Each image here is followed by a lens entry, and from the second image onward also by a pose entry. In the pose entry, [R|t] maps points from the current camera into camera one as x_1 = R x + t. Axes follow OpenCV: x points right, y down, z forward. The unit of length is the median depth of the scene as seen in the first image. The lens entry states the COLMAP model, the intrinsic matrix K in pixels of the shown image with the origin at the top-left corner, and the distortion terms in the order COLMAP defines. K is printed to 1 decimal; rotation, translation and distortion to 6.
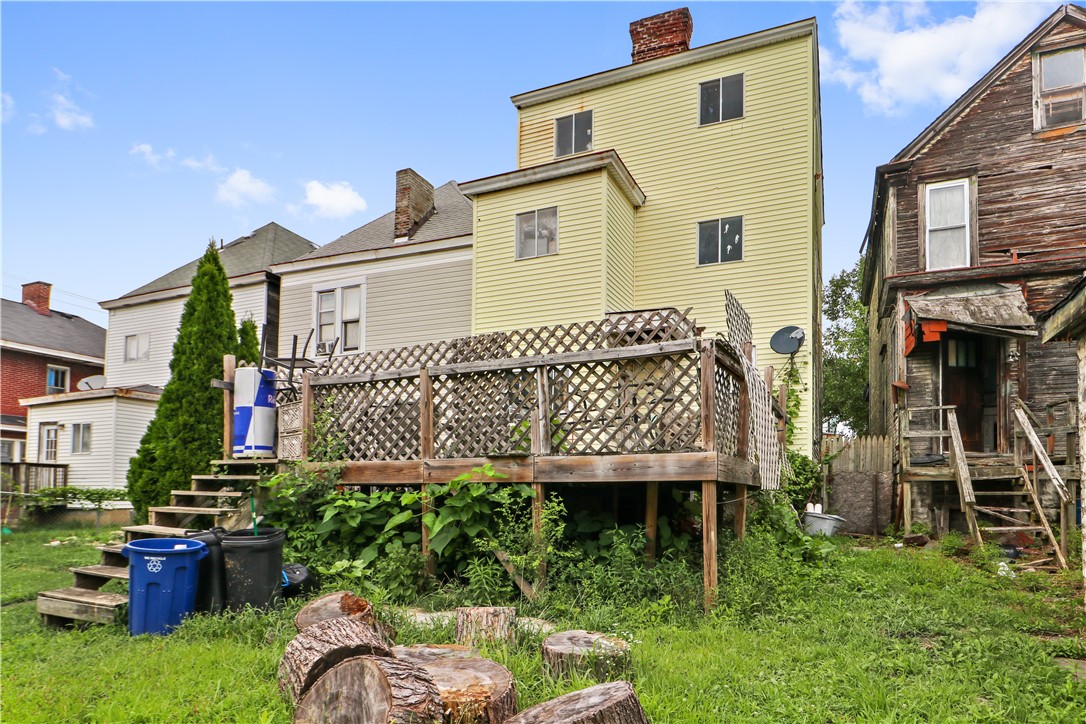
lens RADIAL K [[666.1, 0, 541.8], [0, 666.1, 472.1], [0, 0, 1]] dist [-0.000440, 0.000698]
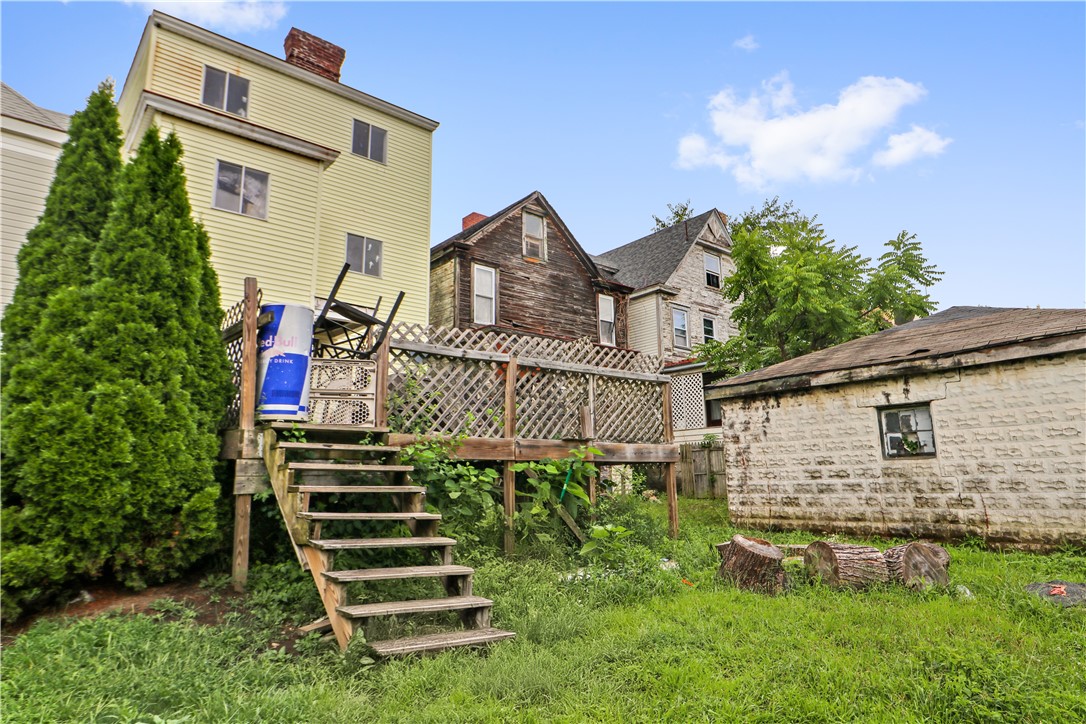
lens RADIAL K [[653.9, 0, 543.0], [0, 653.9, 362.0], [0, 0, 1]] dist [-0.003176, -0.001177]
pose [[0.436134, 0.156716, 0.886130, -0.609380], [-0.017227, 0.985992, -0.165898, 0.018896], [-0.899717, 0.057089, 0.432725, 0.257121]]
